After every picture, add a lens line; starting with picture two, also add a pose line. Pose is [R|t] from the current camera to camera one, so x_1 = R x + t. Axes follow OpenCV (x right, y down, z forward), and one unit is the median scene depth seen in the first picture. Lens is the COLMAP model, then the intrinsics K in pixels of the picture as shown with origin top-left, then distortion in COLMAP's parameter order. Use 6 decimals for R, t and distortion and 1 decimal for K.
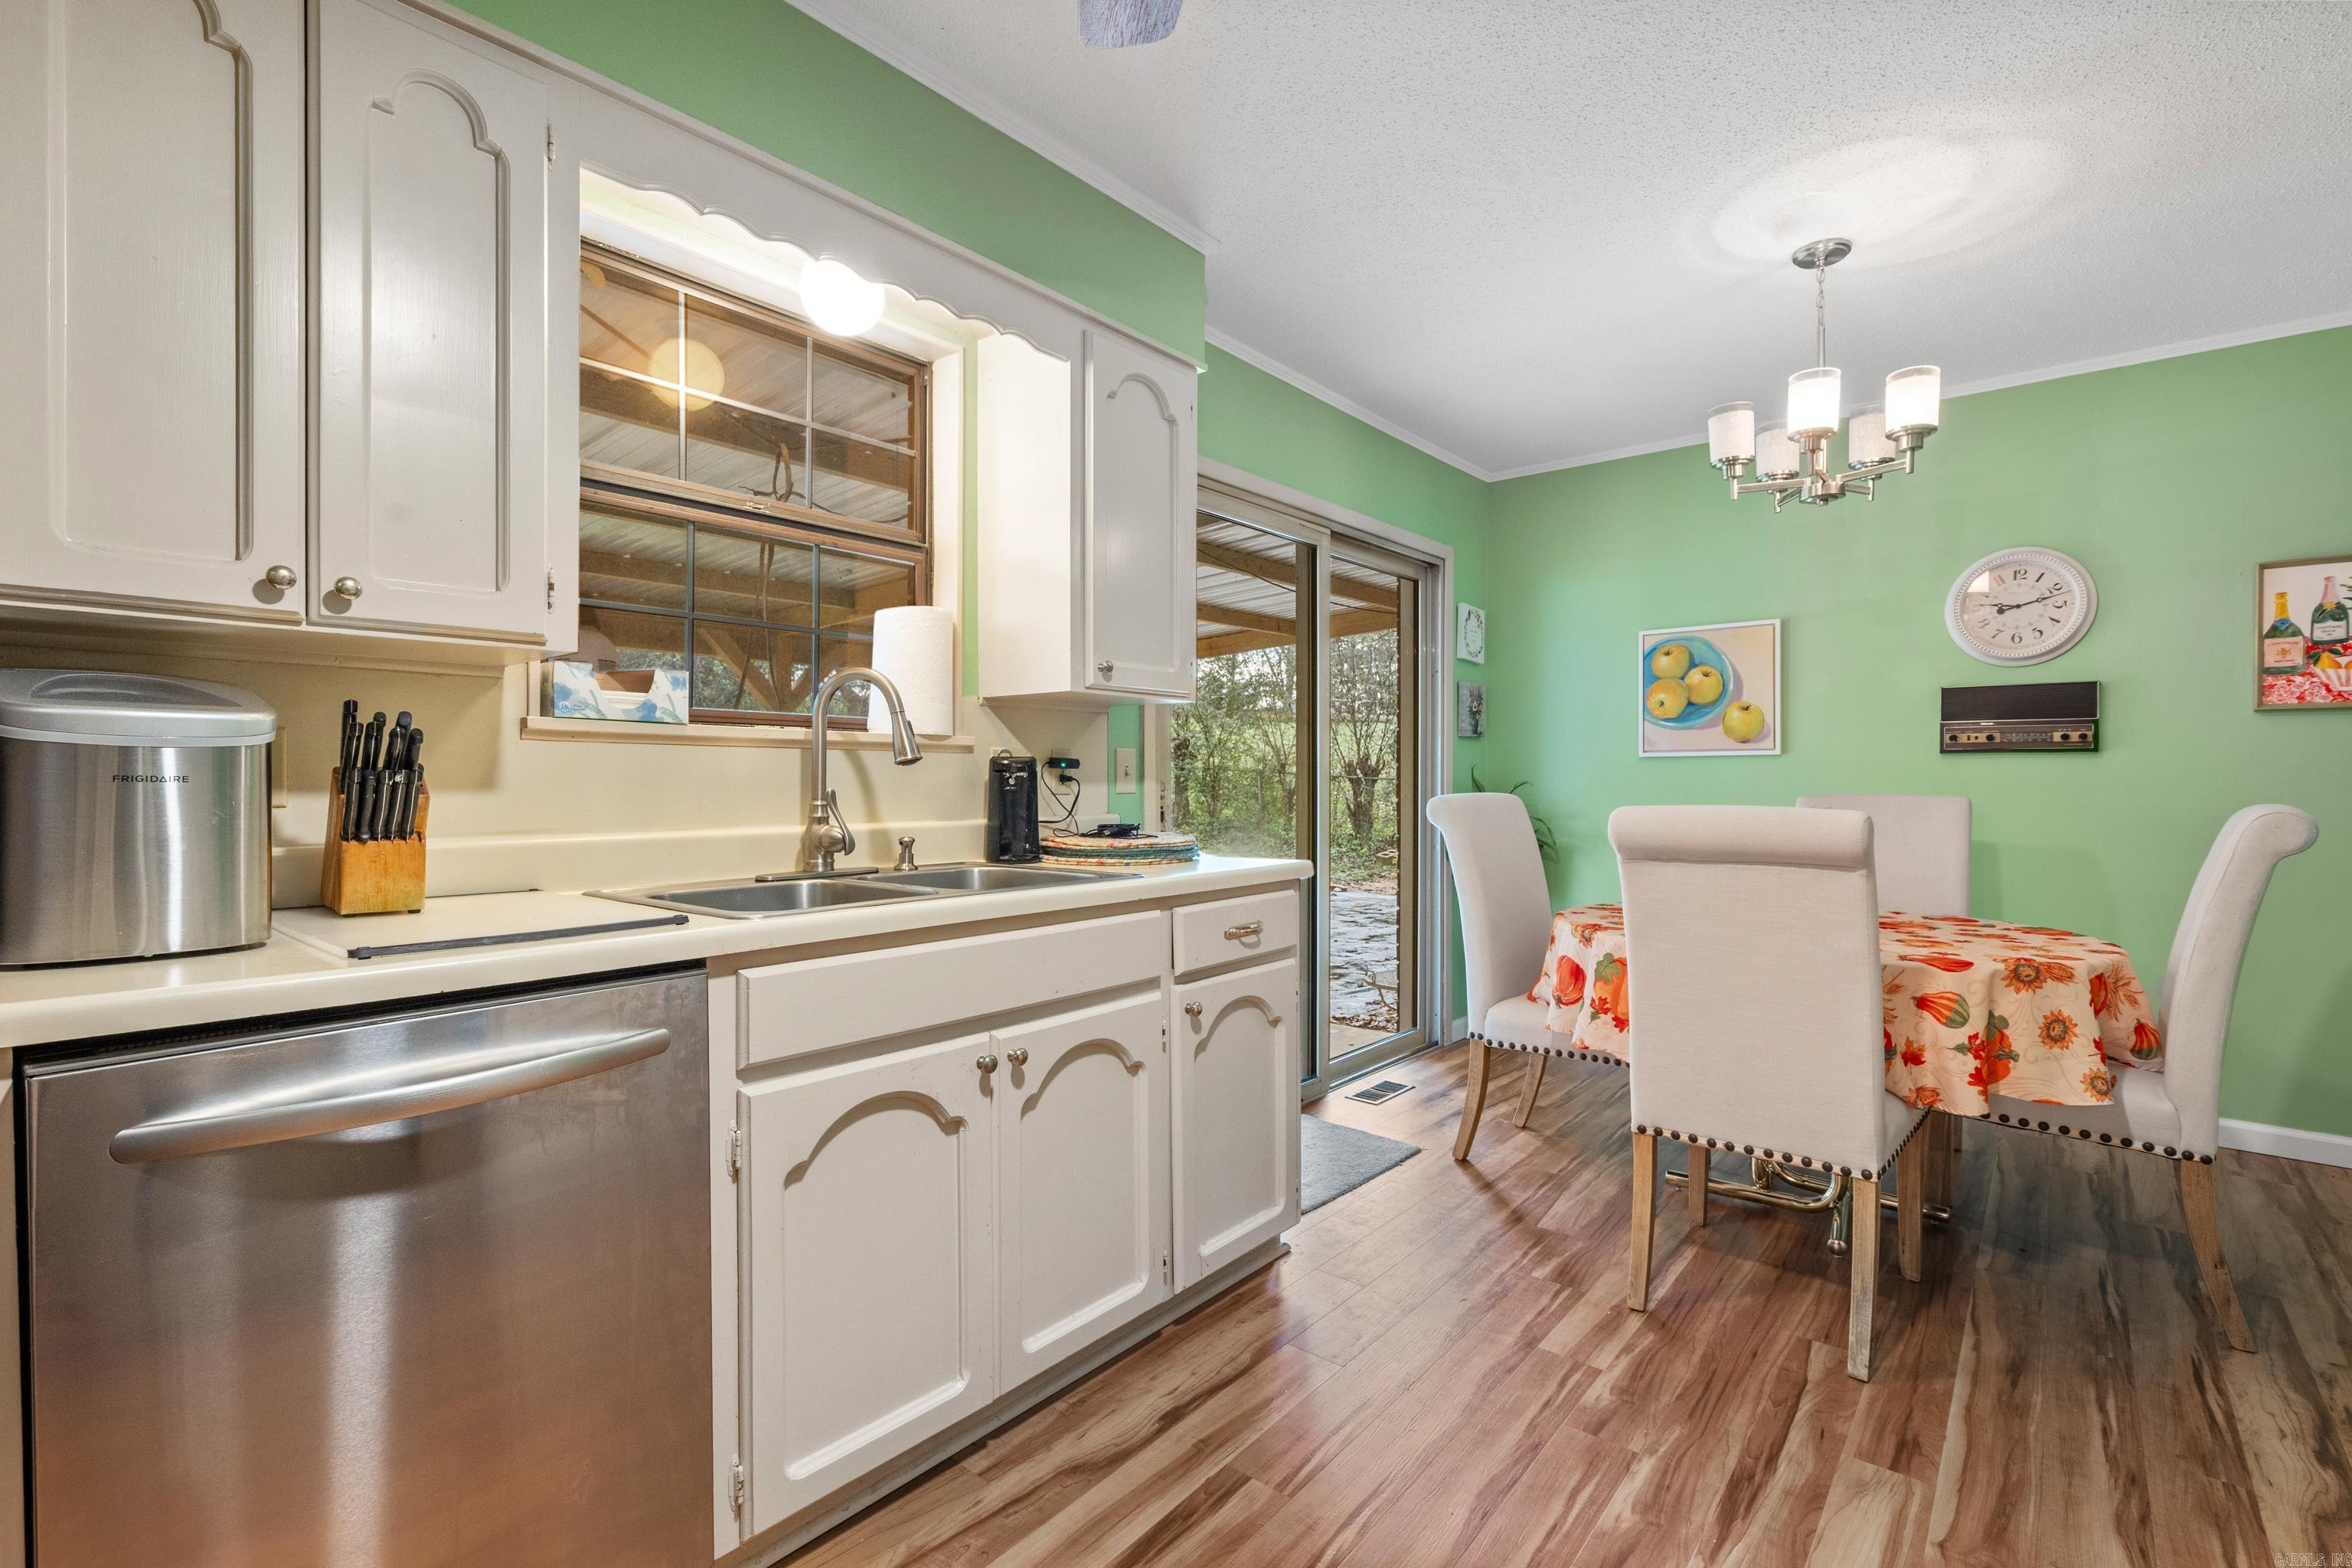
lens RADIAL K [[1066.9, 0, 1173.5], [0, 1066.9, 780.4], [0, 0, 1]] dist [-0.003067, 0.002156]
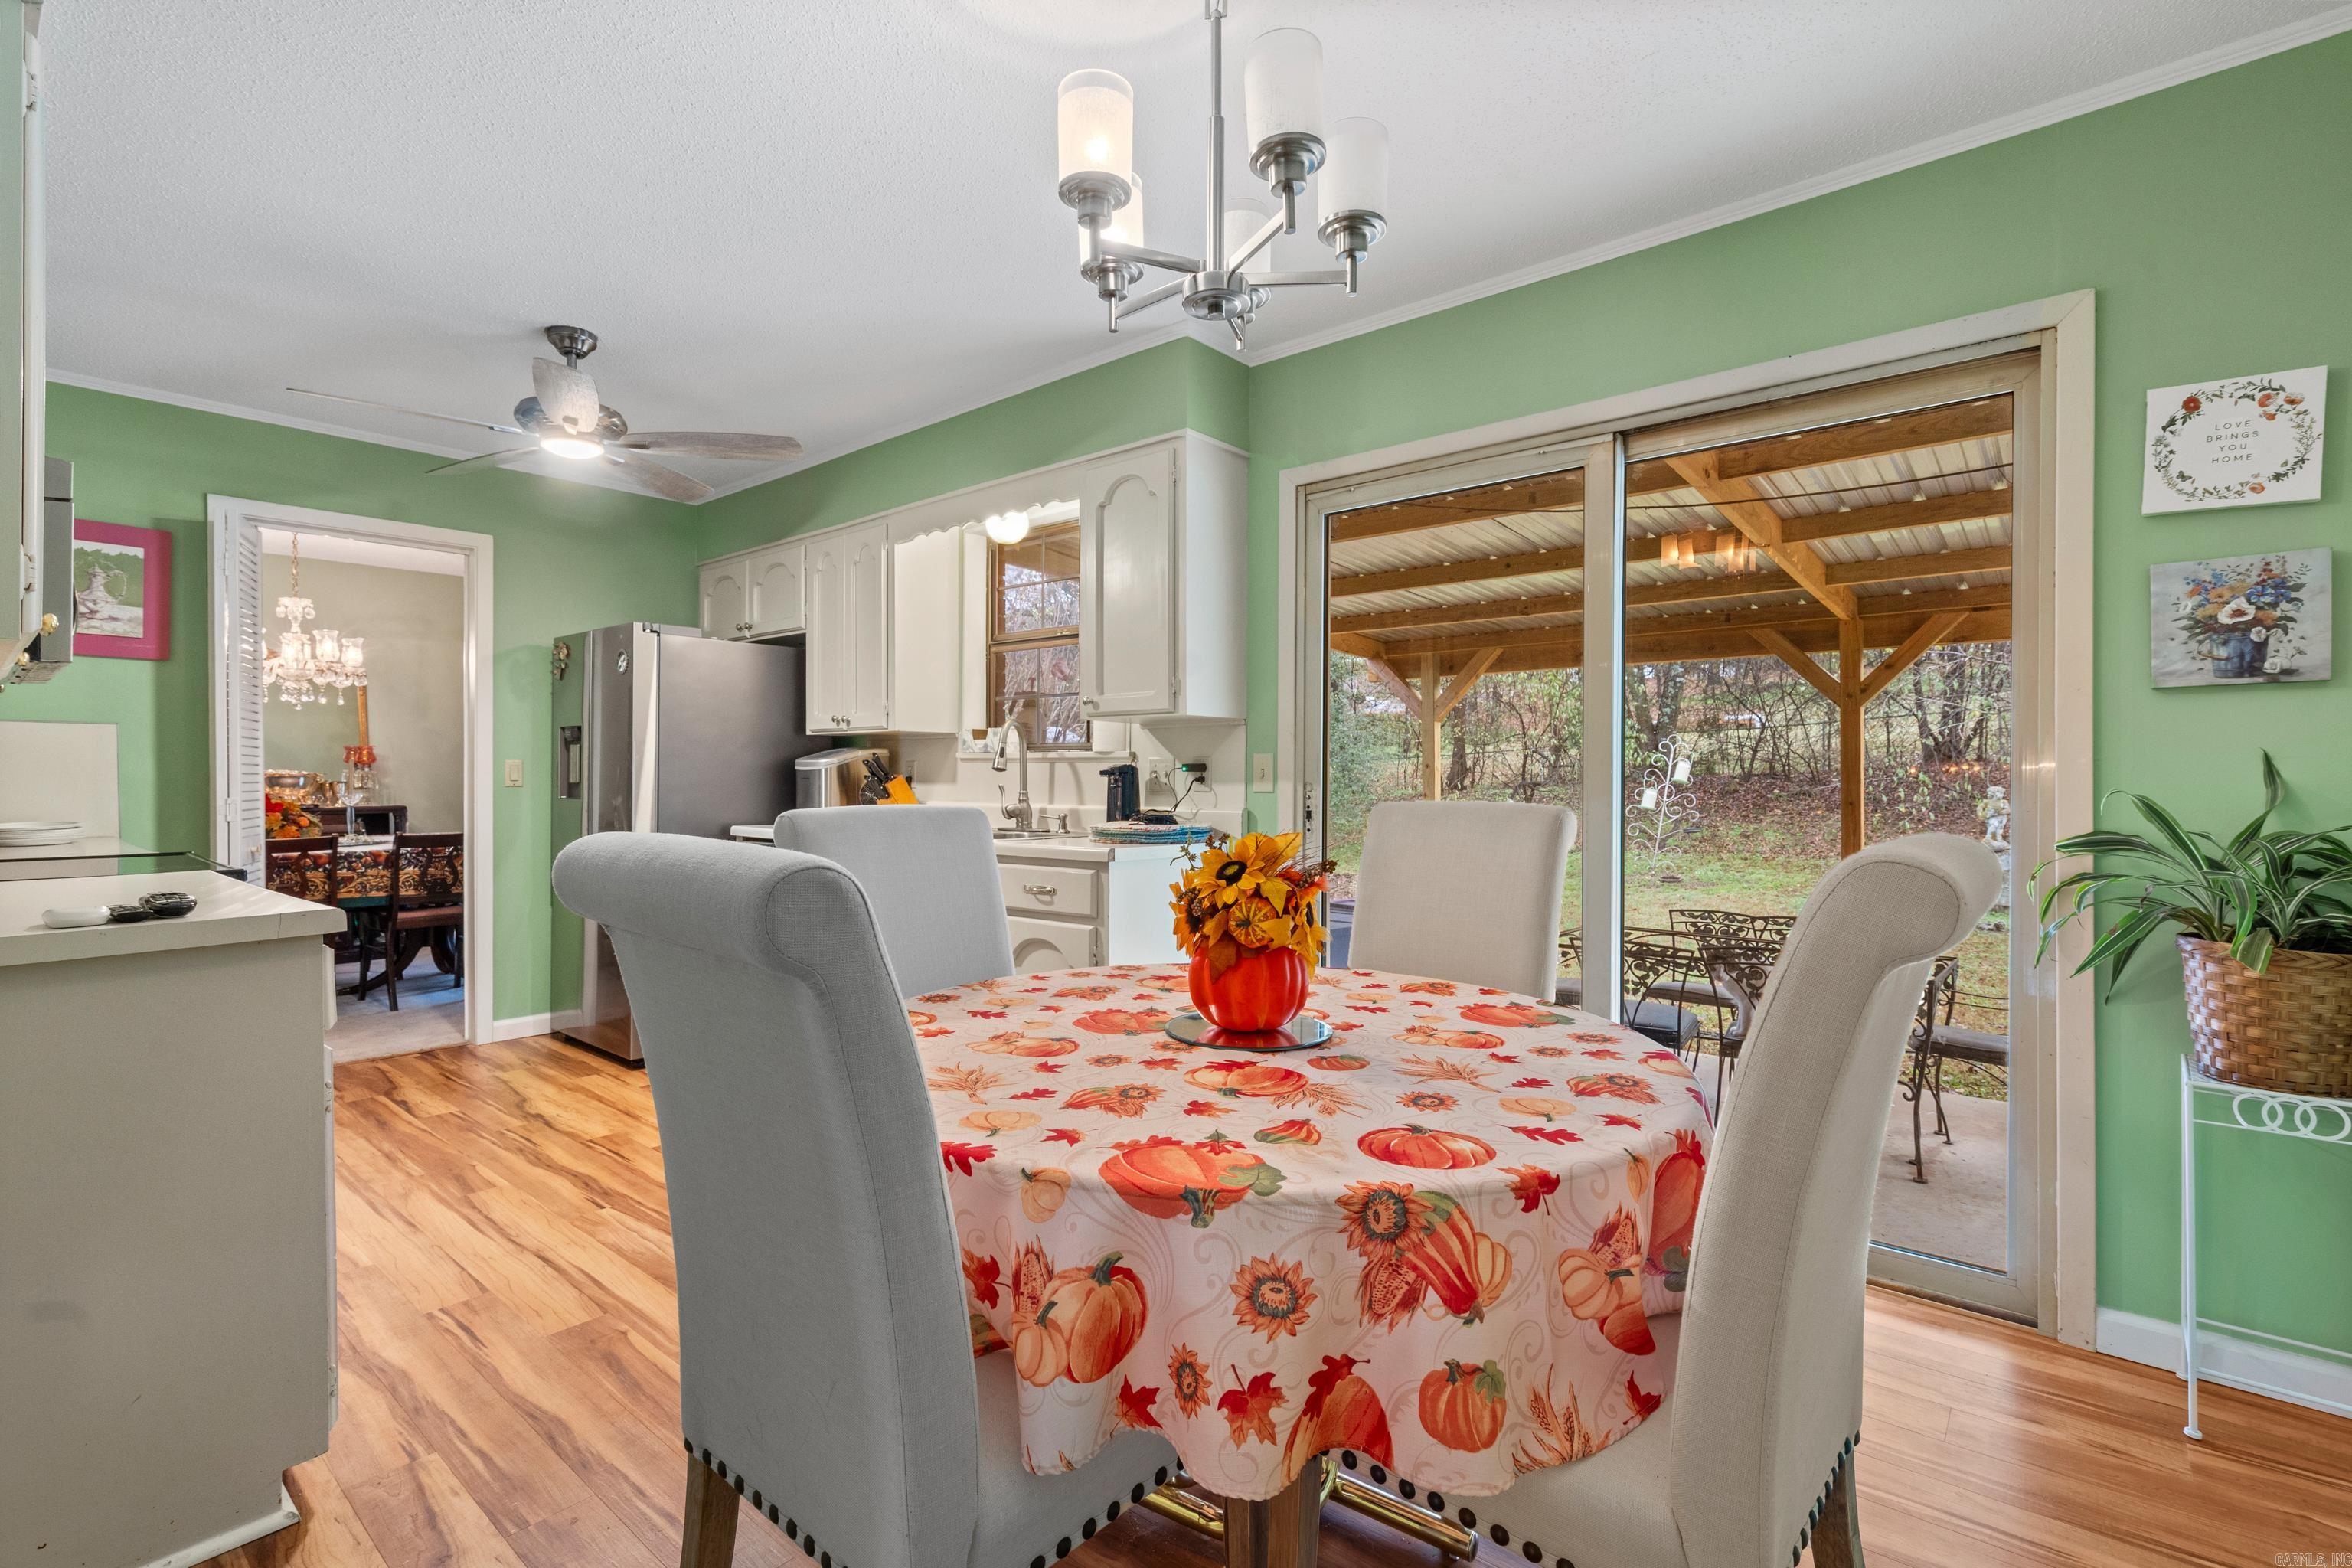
lens RADIAL K [[1066.9, 0, 1164.9], [0, 1066.9, 779.0], [0, 0, 1]] dist [-0.003067, 0.002156]
pose [[-0.007240, 0.000715, -0.999974, 1.712146], [-0.005078, 0.999987, 0.000752, -0.004287], [0.999961, 0.005084, -0.007236, 1.395217]]
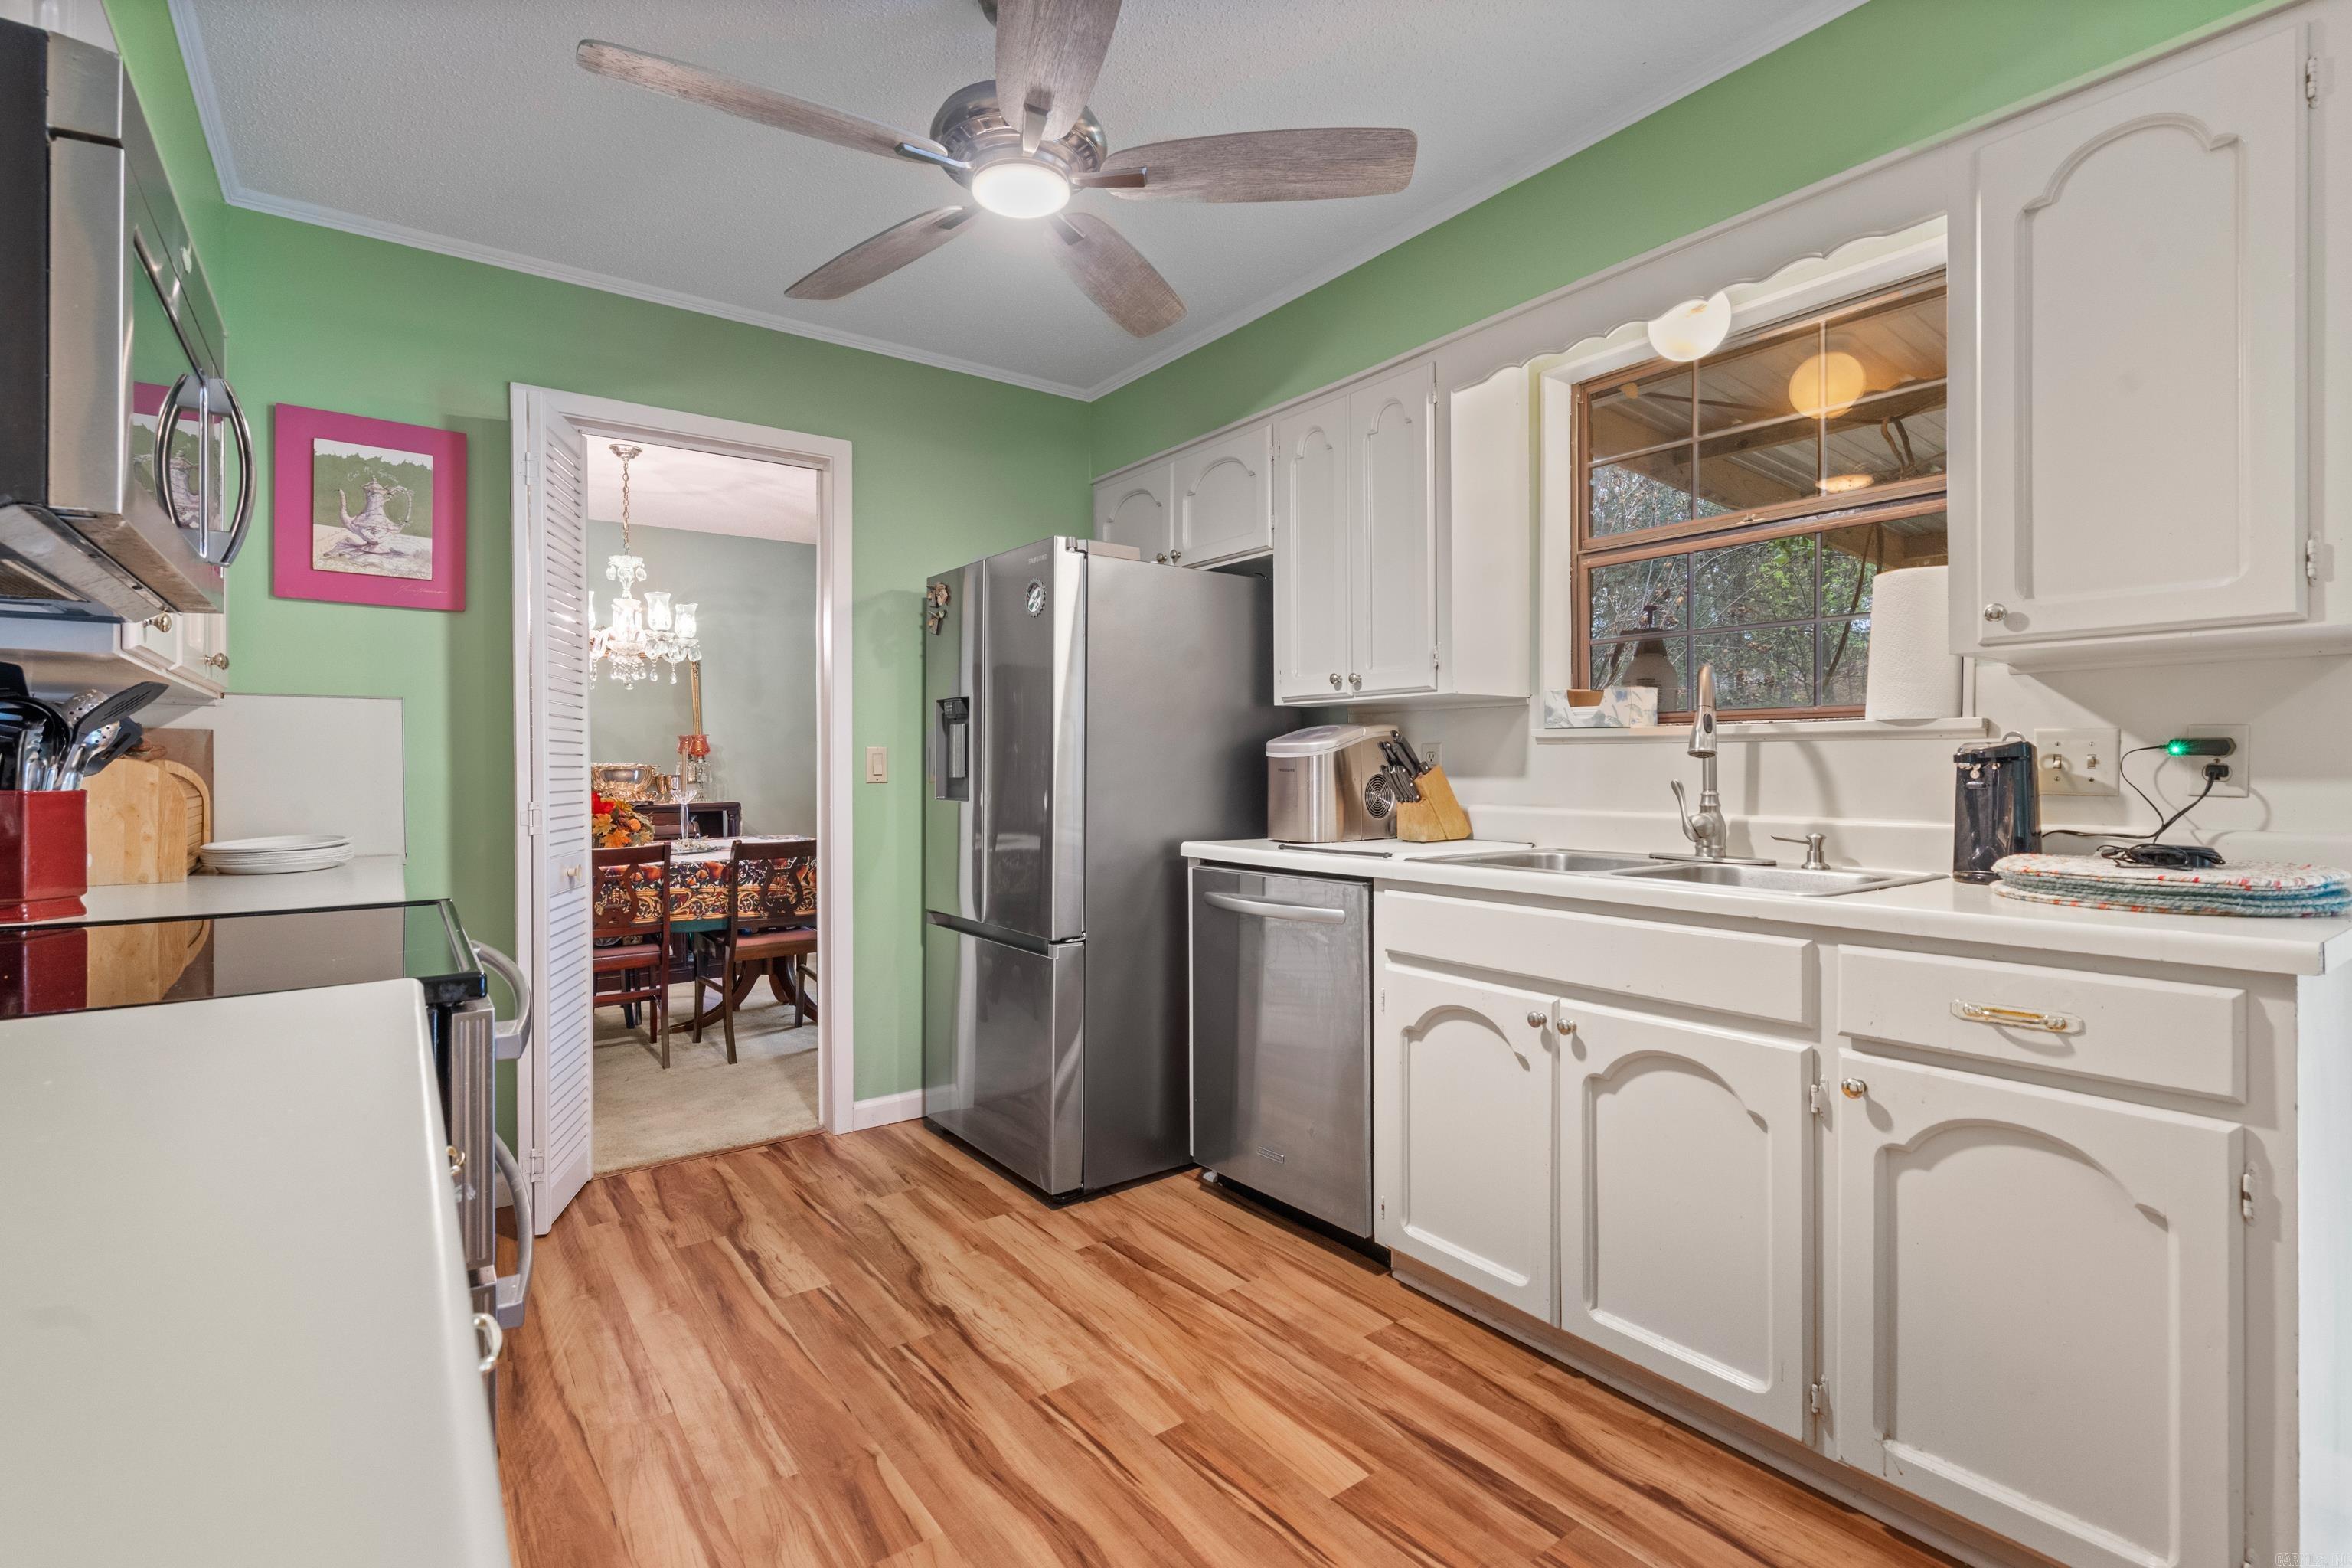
lens RADIAL K [[1066.9, 0, 1169.2], [0, 1066.9, 769.3], [0, 0, 1]] dist [-0.003067, 0.002156]
pose [[-0.232137, 0.001708, -0.972682, 0.931103], [-0.001378, 0.999997, 0.002084, -0.004761], [0.972682, 0.001824, -0.232134, 0.794180]]
